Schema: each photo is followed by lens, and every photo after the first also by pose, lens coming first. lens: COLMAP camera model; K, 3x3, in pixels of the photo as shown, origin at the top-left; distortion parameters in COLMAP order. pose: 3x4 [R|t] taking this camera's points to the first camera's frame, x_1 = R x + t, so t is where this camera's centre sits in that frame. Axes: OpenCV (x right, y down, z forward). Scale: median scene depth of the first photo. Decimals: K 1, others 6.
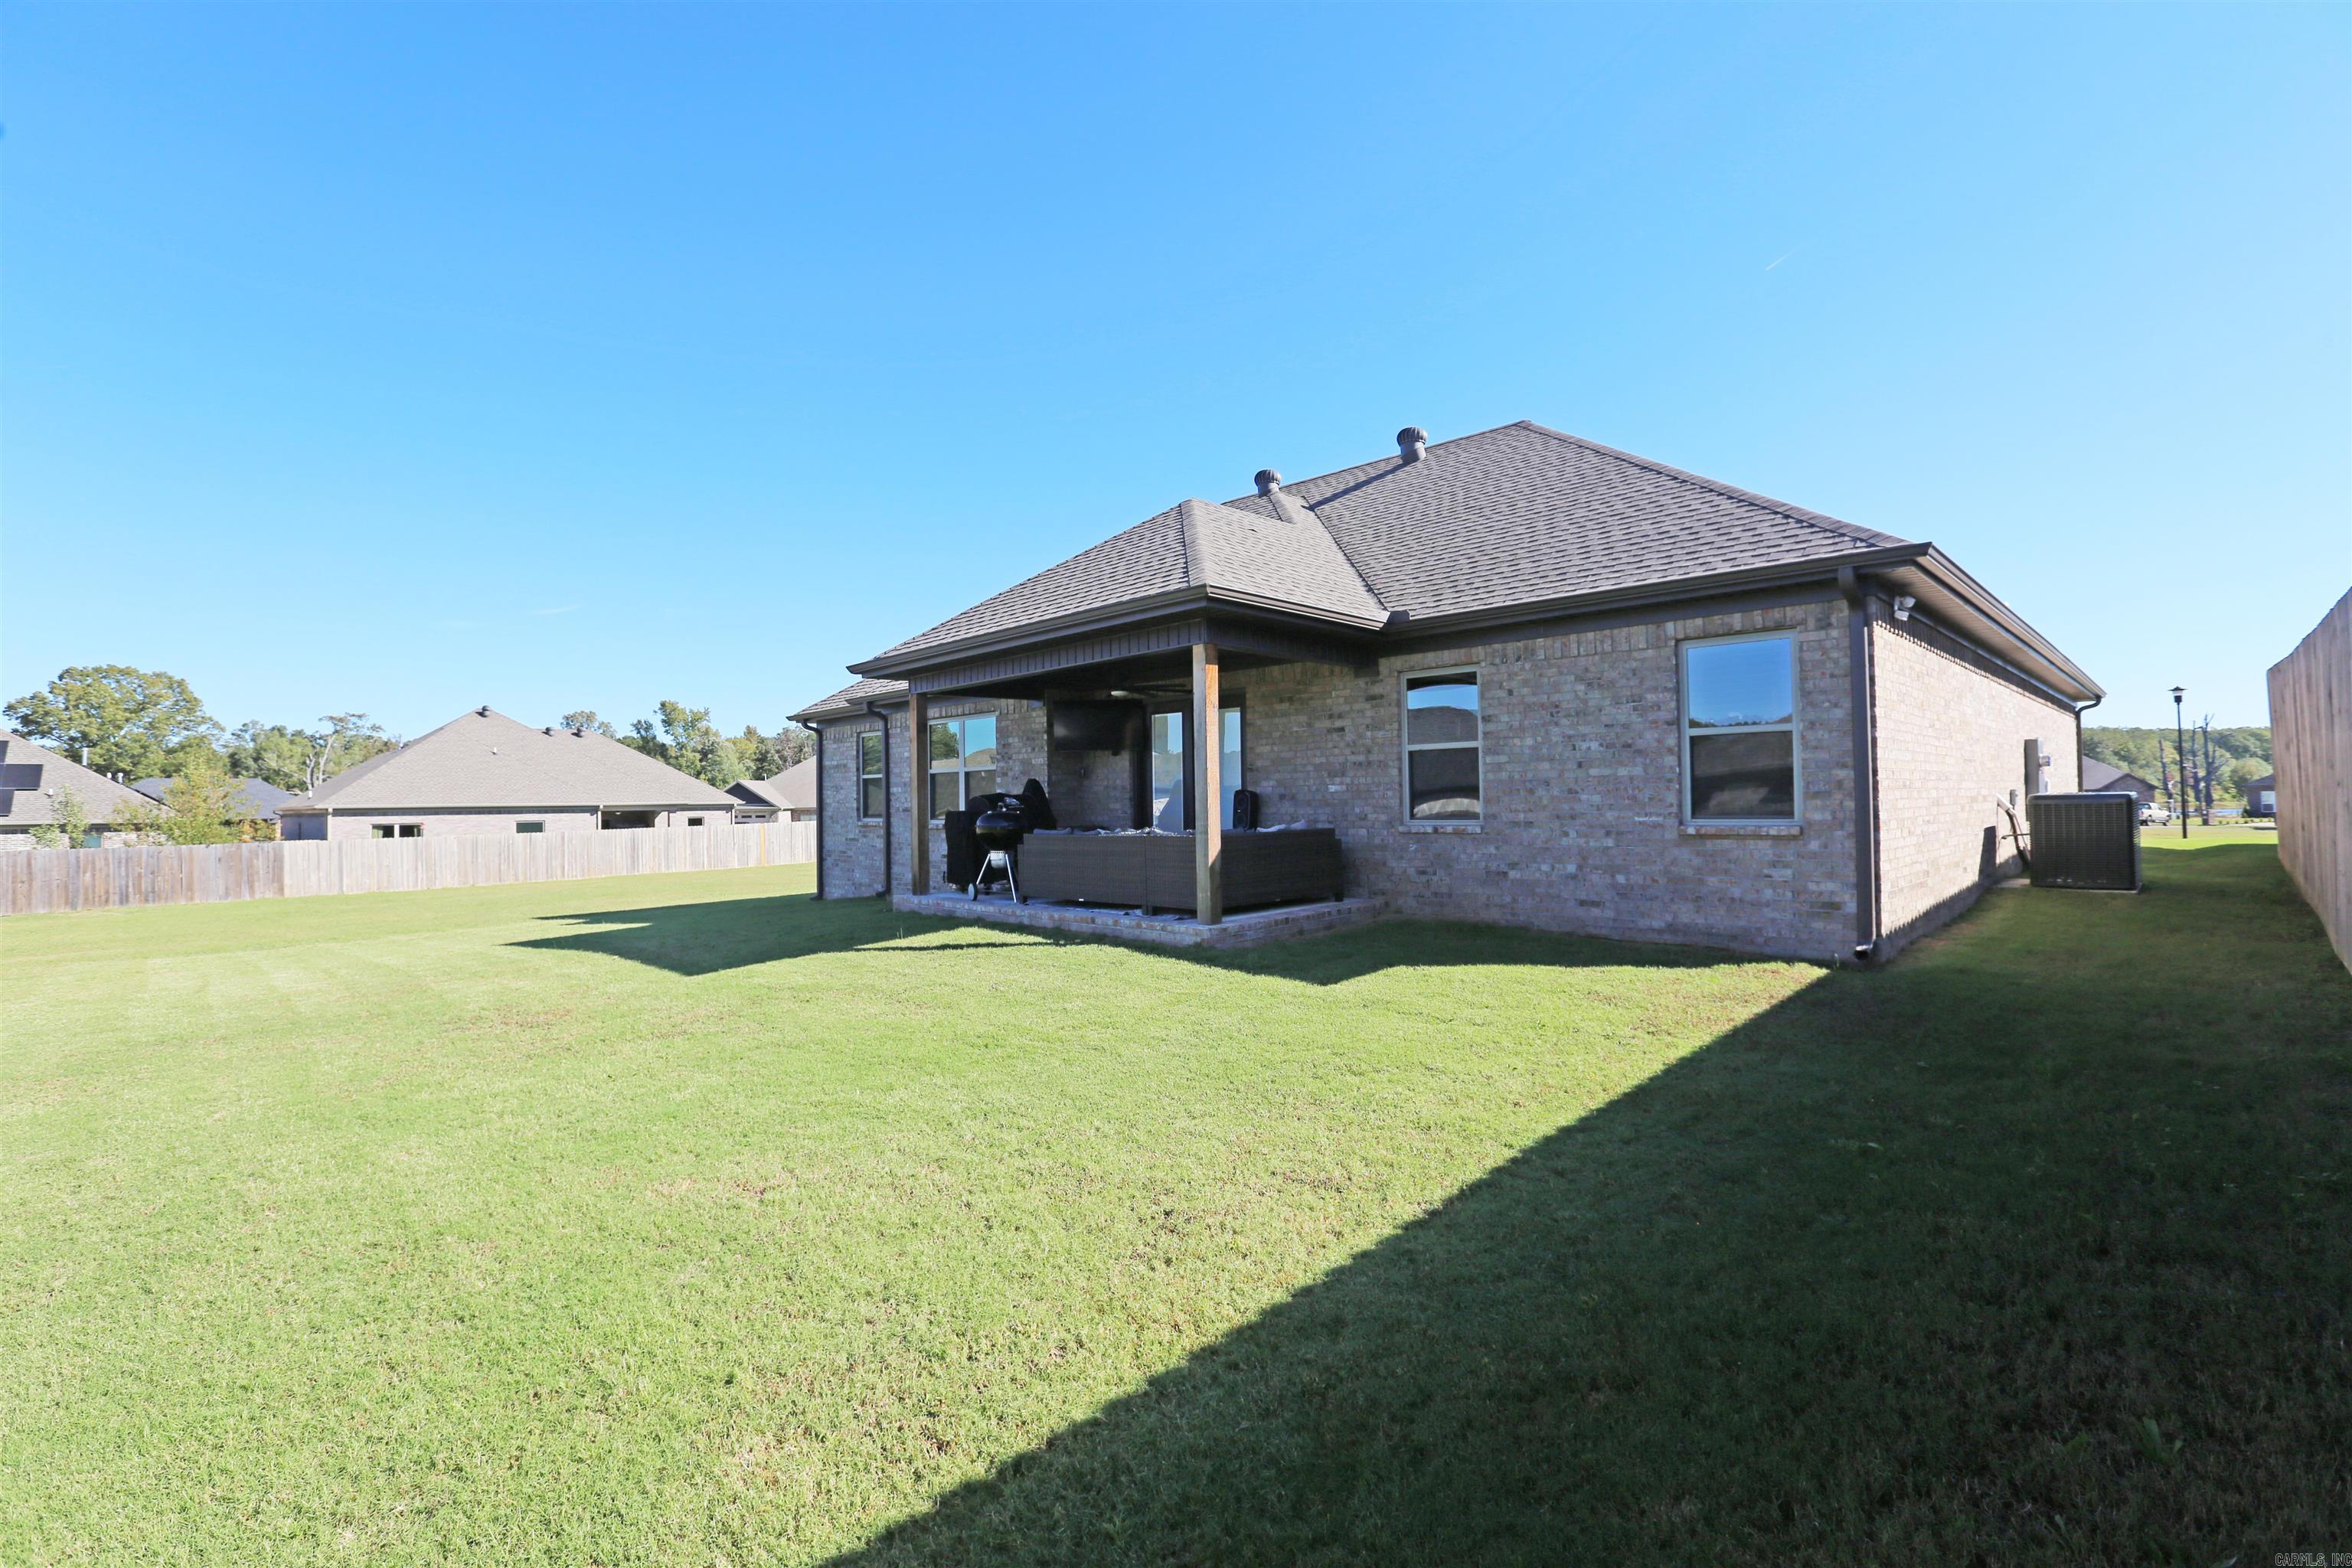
lens RADIAL K [[1060.6, 0, 1167.7], [0, 1060.6, 784.8], [0, 0, 1]] dist [-0.035055, -0.000021]
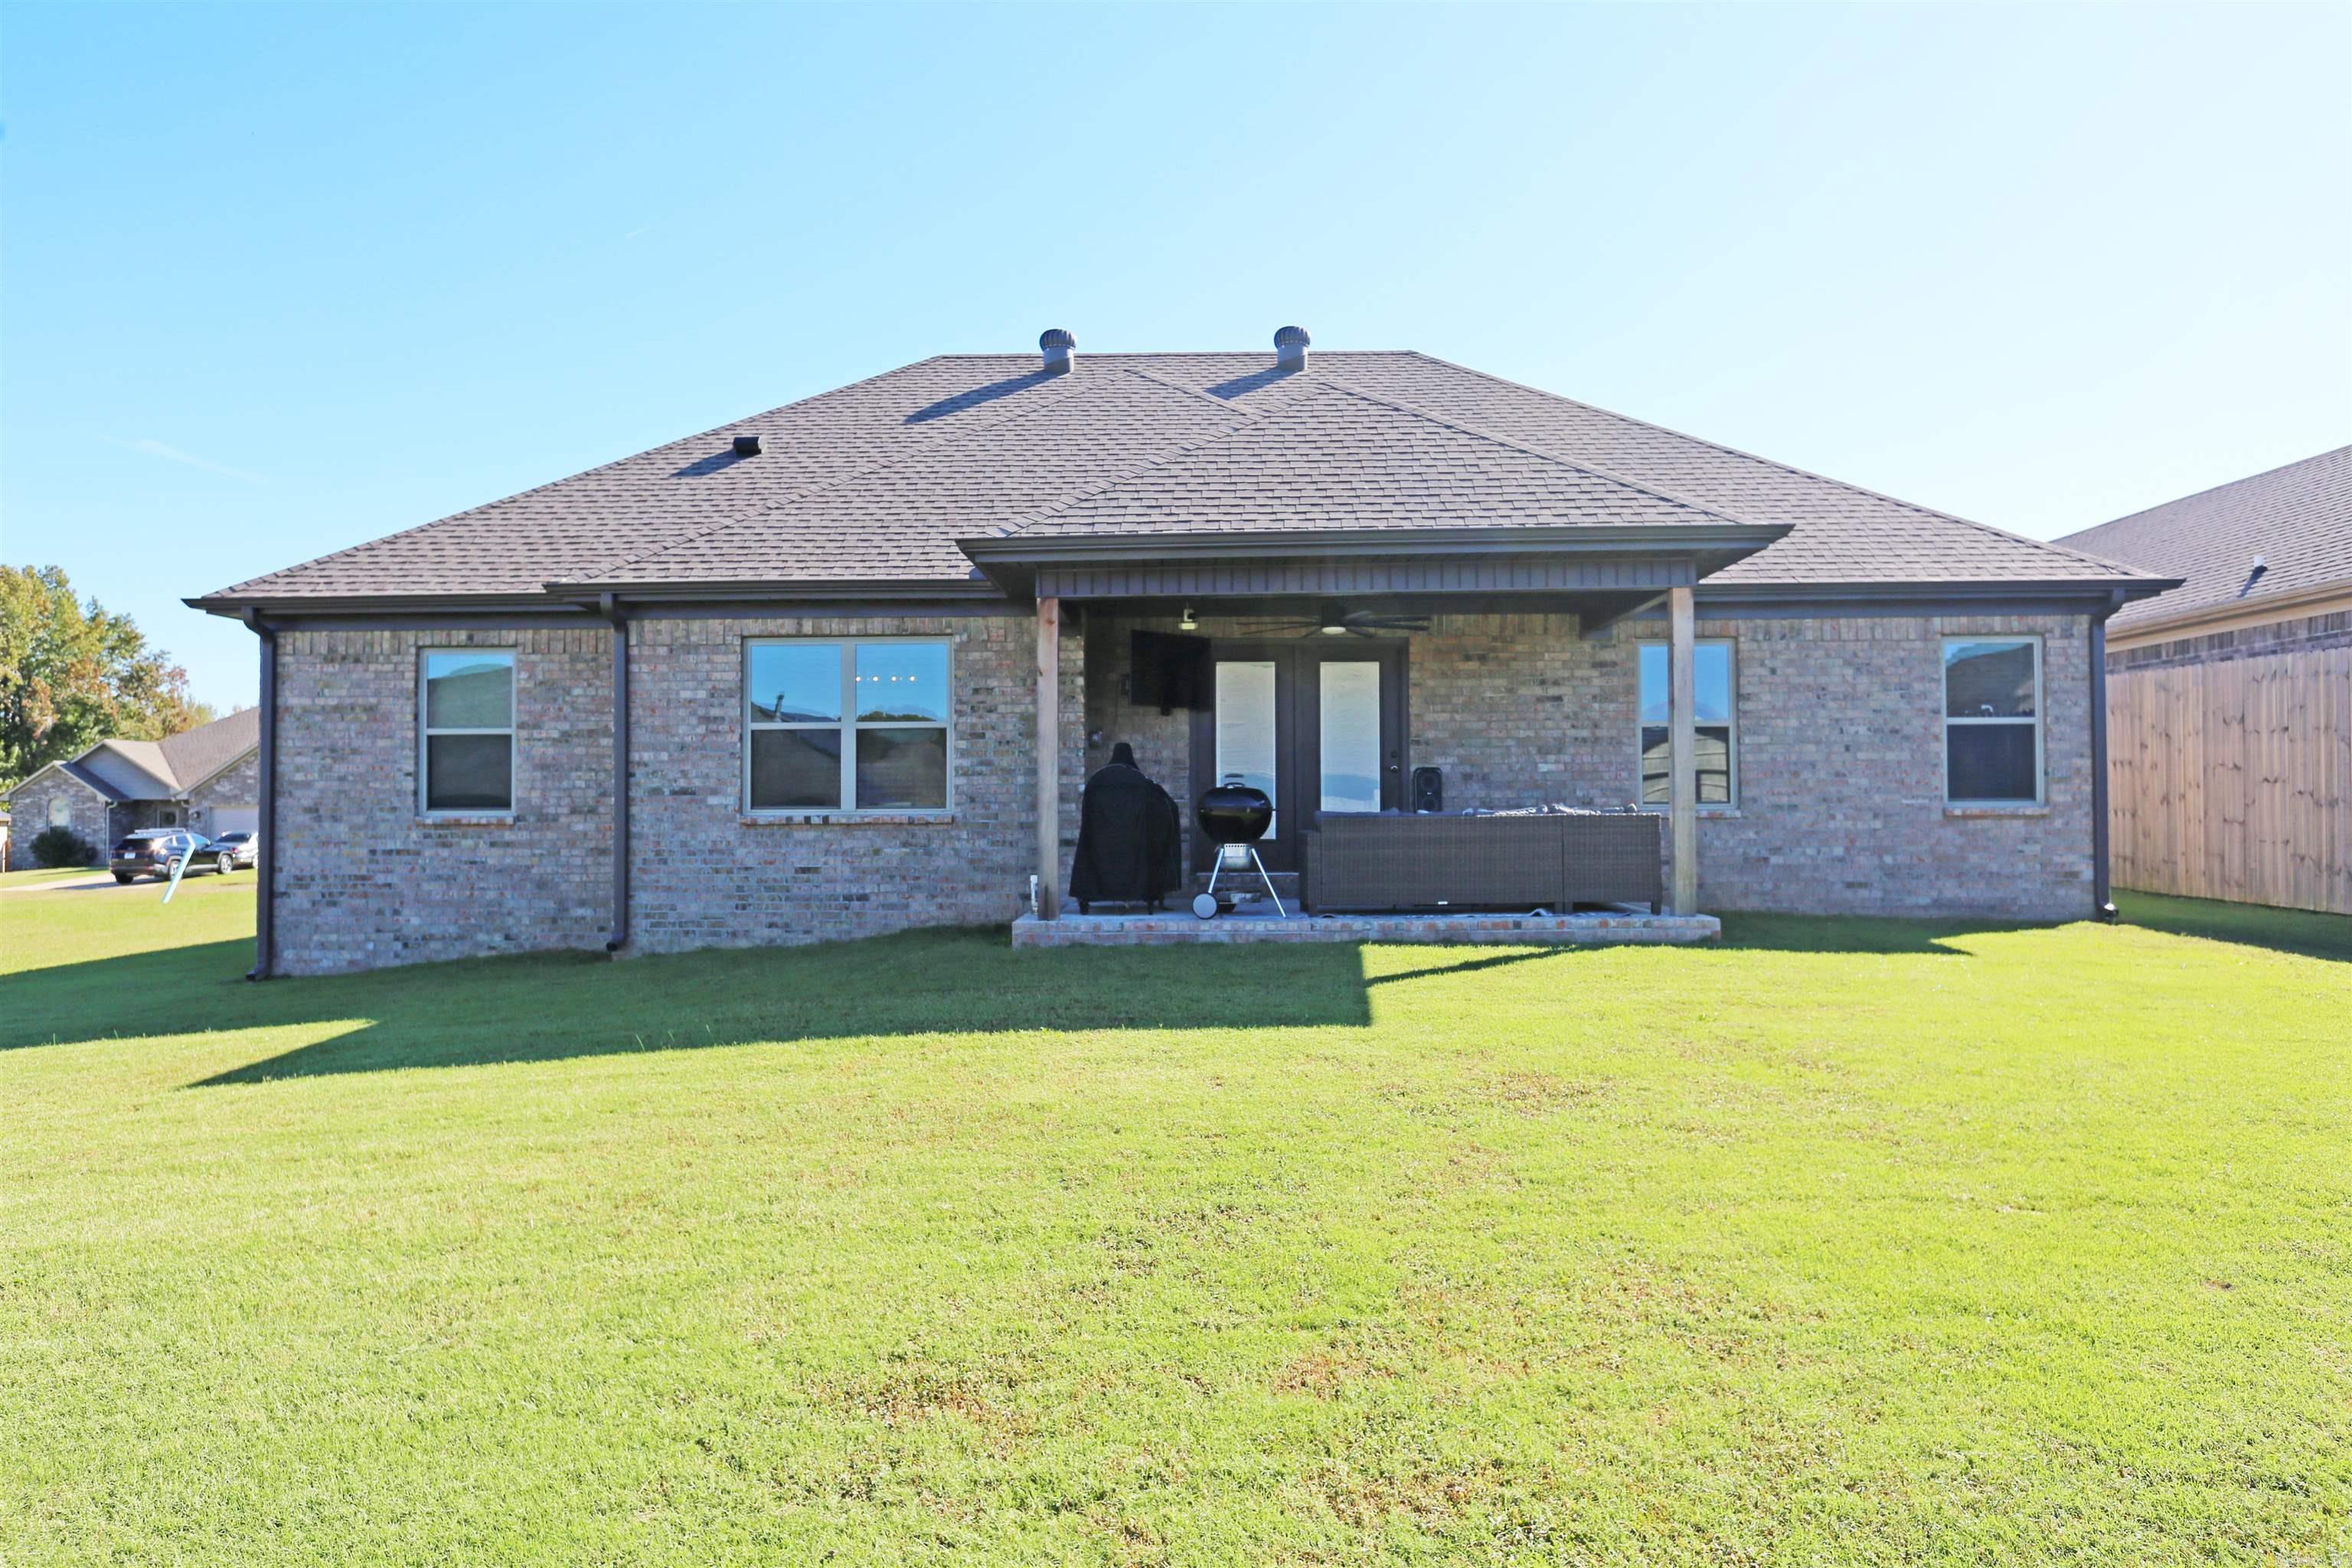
lens RADIAL K [[1517.3, 0, 1176.0], [0, 1517.3, 784.0], [0, 0, 1]] dist [0.000087, 0.000230]
pose [[0.720083, 0.021787, 0.693546, -1.078098], [-0.016327, 0.999762, -0.014454, 0.046773], [-0.693696, -0.000916, 0.720267, 0.400028]]
